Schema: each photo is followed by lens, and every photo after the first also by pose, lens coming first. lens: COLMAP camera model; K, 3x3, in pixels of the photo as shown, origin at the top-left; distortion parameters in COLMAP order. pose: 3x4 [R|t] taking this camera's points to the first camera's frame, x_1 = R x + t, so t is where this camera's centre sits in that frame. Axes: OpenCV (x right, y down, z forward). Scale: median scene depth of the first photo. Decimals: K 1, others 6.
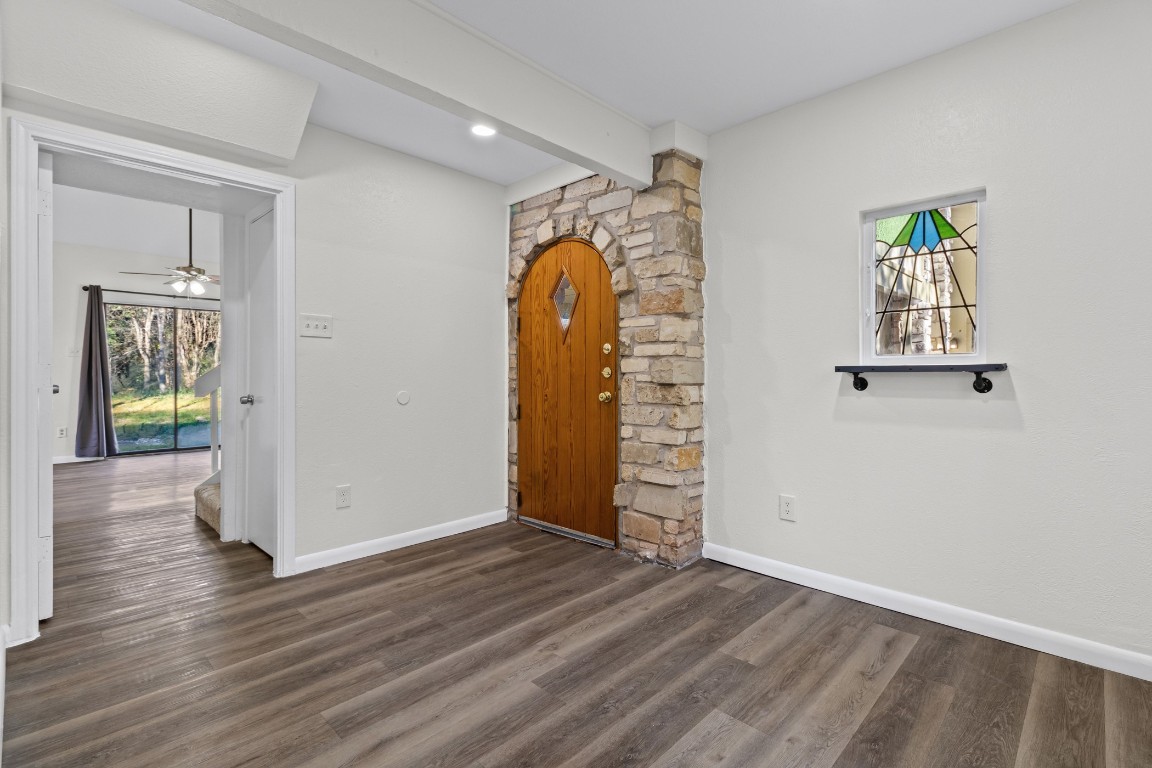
lens RADIAL K [[536.6, 0, 572.5], [0, 536.6, 380.3], [0, 0, 1]] dist [-0.000258, 0.001287]
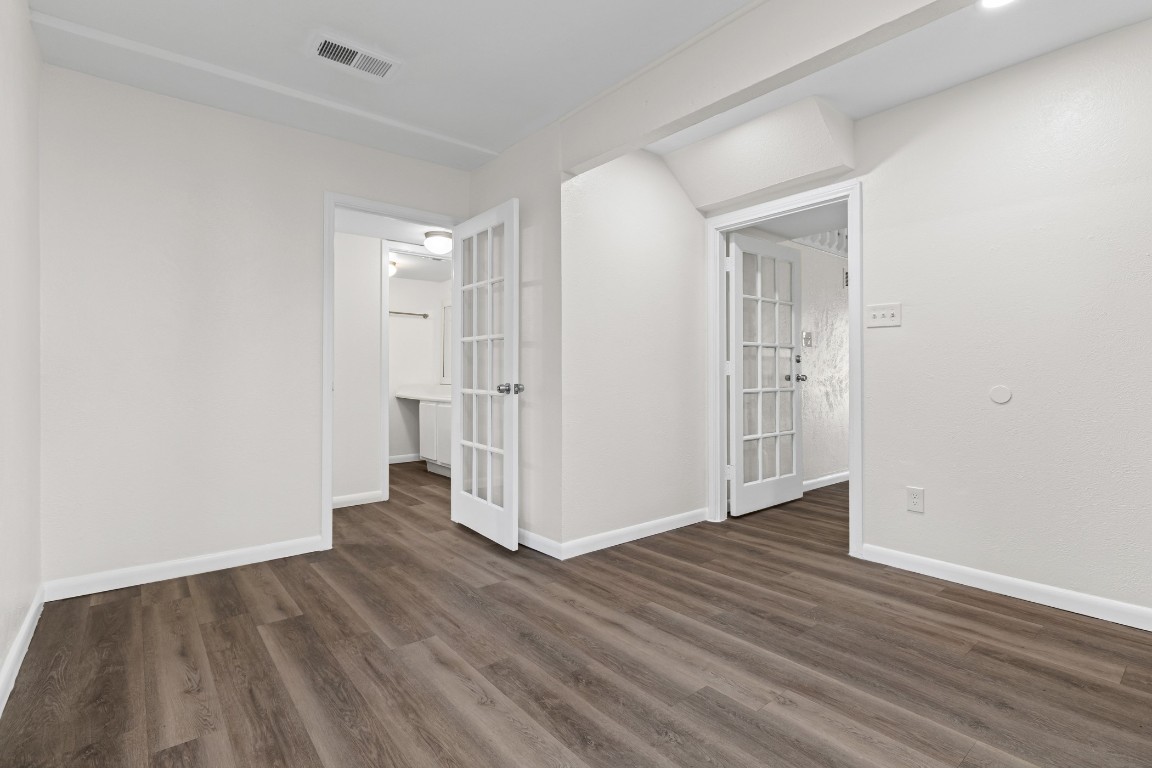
lens RADIAL K [[536.6, 0, 572.7], [0, 536.6, 373.8], [0, 0, 1]] dist [-0.000258, 0.001287]
pose [[-0.112360, -0.000651, -0.993667, 0.685923], [-0.008977, 0.999960, 0.000360, 0.012203], [0.993627, 0.008961, -0.112361, 0.671105]]
